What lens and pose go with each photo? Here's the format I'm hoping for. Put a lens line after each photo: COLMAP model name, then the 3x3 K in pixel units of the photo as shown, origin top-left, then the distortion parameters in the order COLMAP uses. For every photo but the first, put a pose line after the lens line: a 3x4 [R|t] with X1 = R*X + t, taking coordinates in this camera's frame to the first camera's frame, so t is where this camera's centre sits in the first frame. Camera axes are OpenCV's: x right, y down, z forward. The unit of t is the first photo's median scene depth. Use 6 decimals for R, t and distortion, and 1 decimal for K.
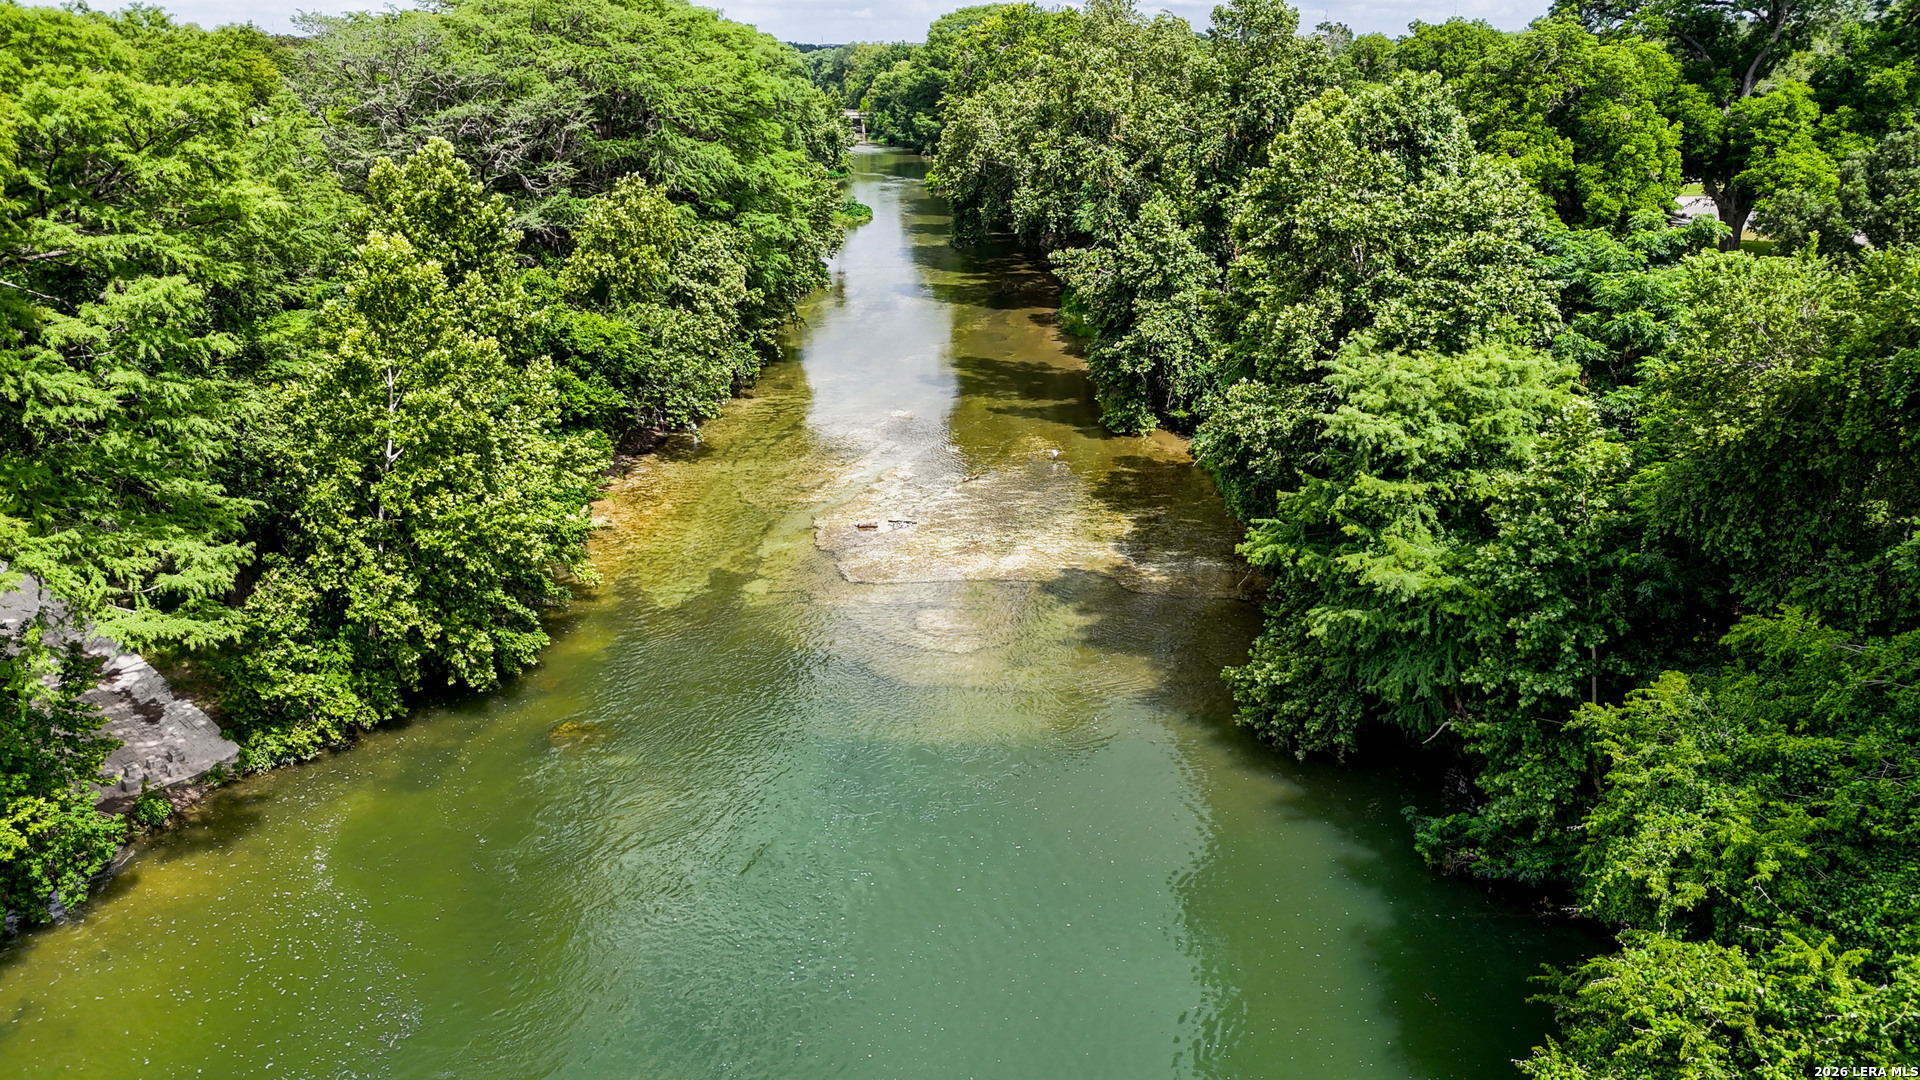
lens RADIAL K [[1343.7, 0, 961.0], [0, 1343.7, 543.1], [0, 0, 1]] dist [-0.003052, -0.007246]
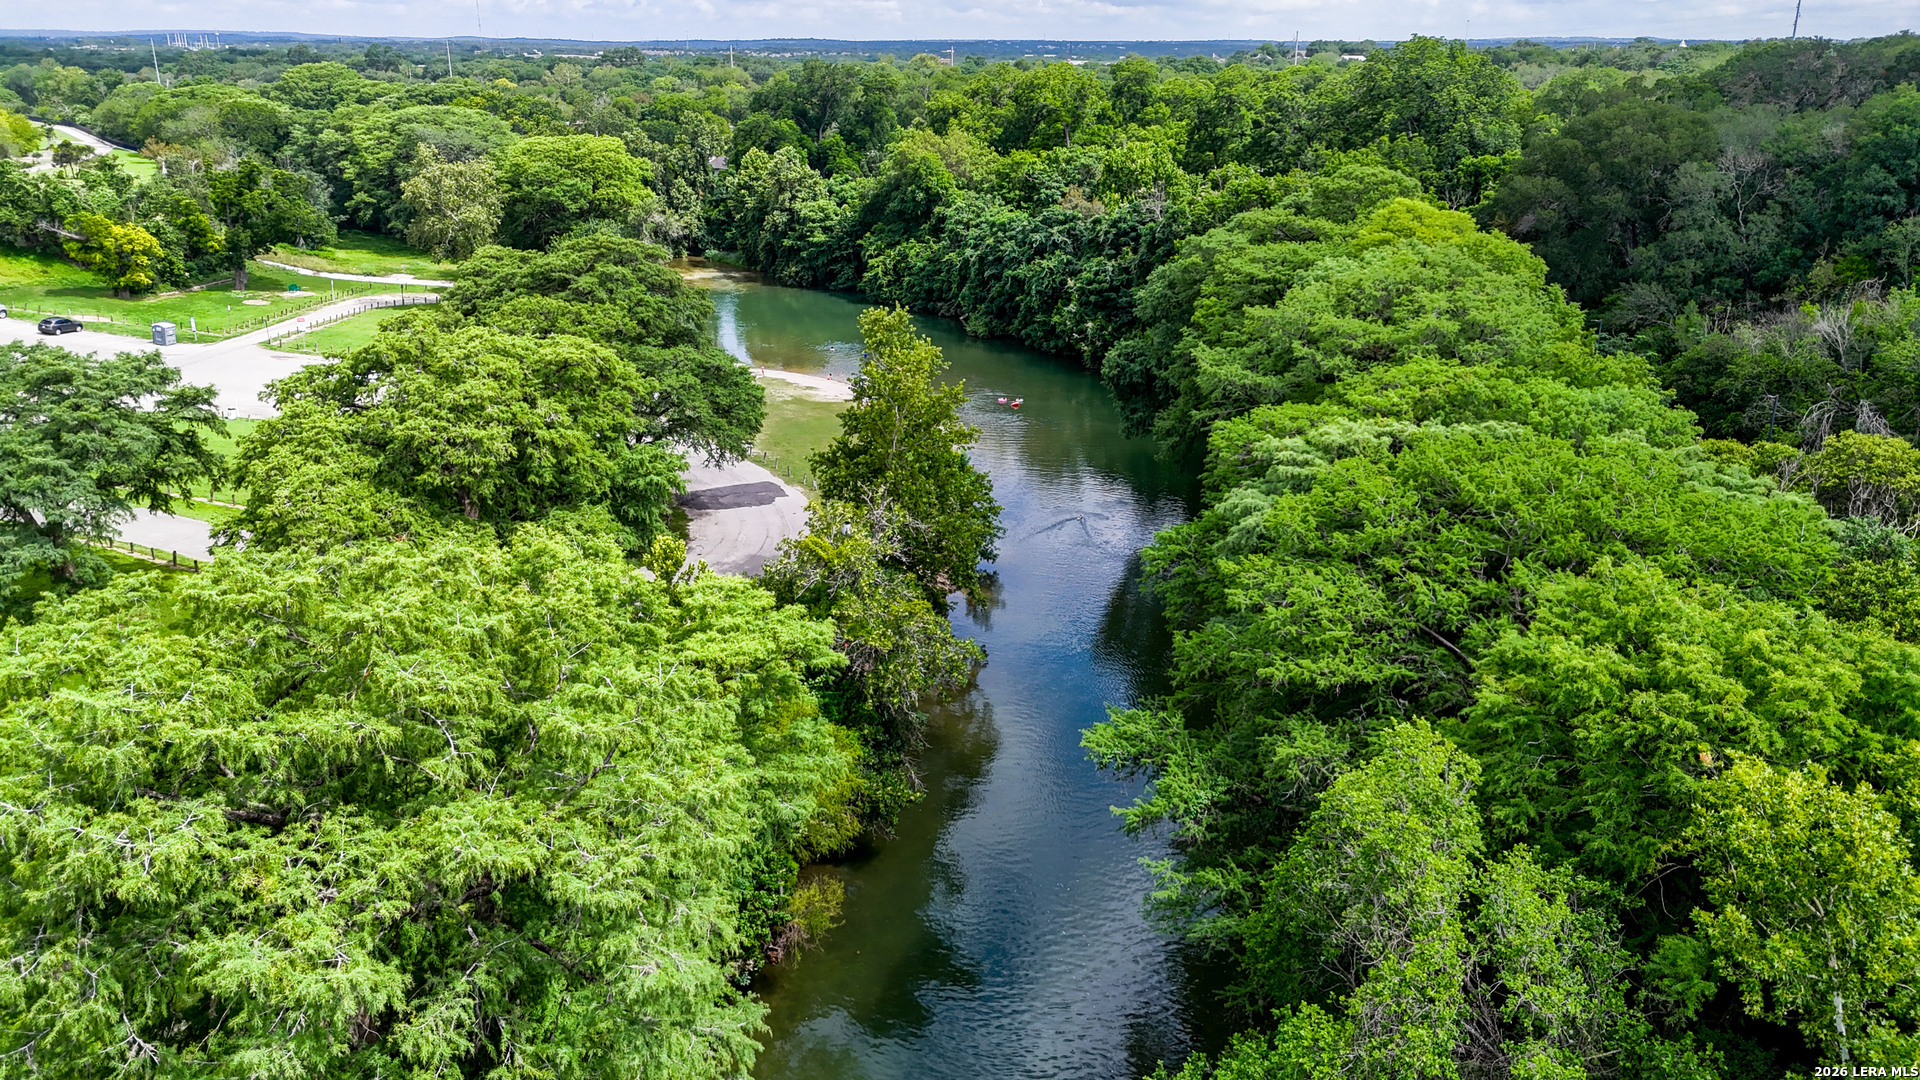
lens RADIAL K [[1343.7, 0, 952.7], [0, 1343.7, 548.9], [0, 0, 1]] dist [-0.003052, -0.007246]
pose [[0.783208, -0.191187, 0.591636, -2.420711], [0.189648, 0.979663, 0.065523, 0.888337], [-0.592131, 0.060885, 0.803538, -3.236447]]
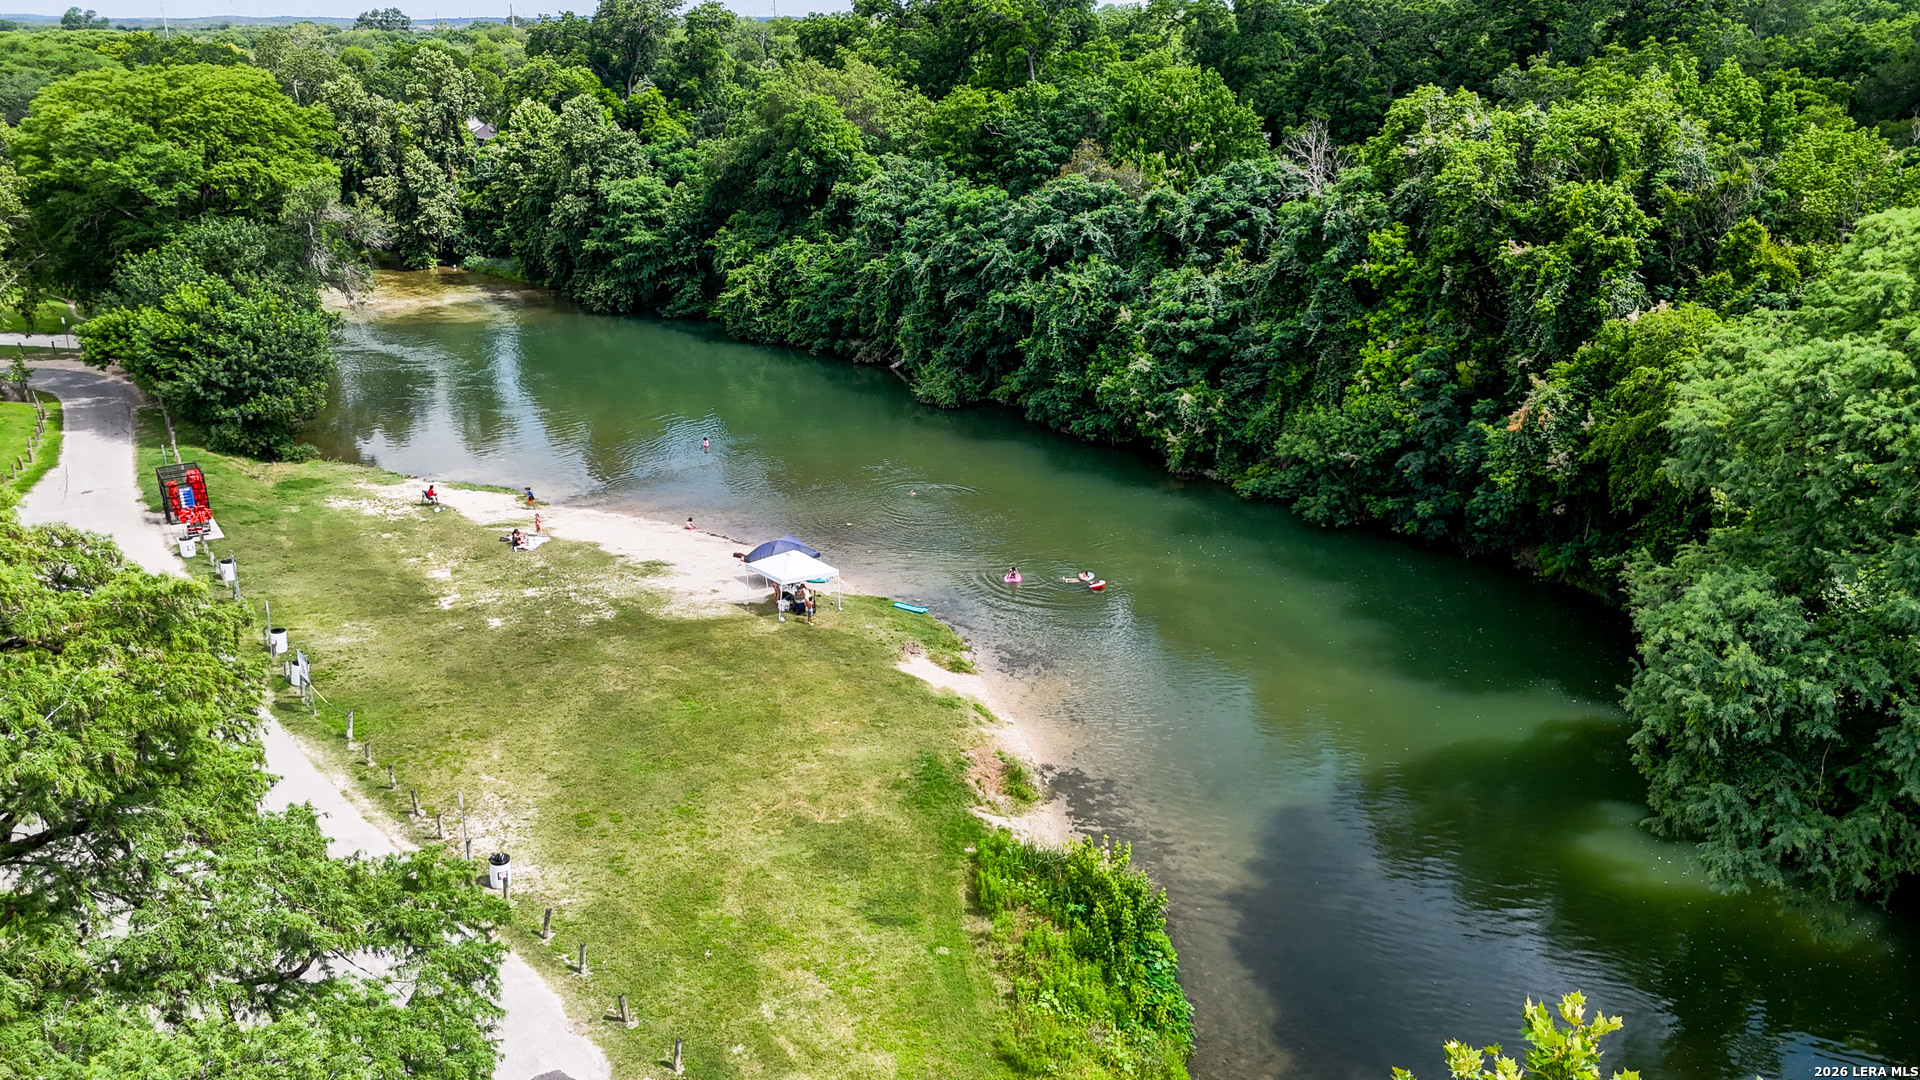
lens RADIAL K [[1343.7, 0, 972.1], [0, 1343.7, 531.6], [0, 0, 1]] dist [-0.003052, -0.007246]
pose [[0.680662, -0.234714, 0.693980, -1.480519], [0.233516, 0.967387, 0.098149, 0.540215], [-0.694384, 0.095249, 0.713273, -1.761052]]
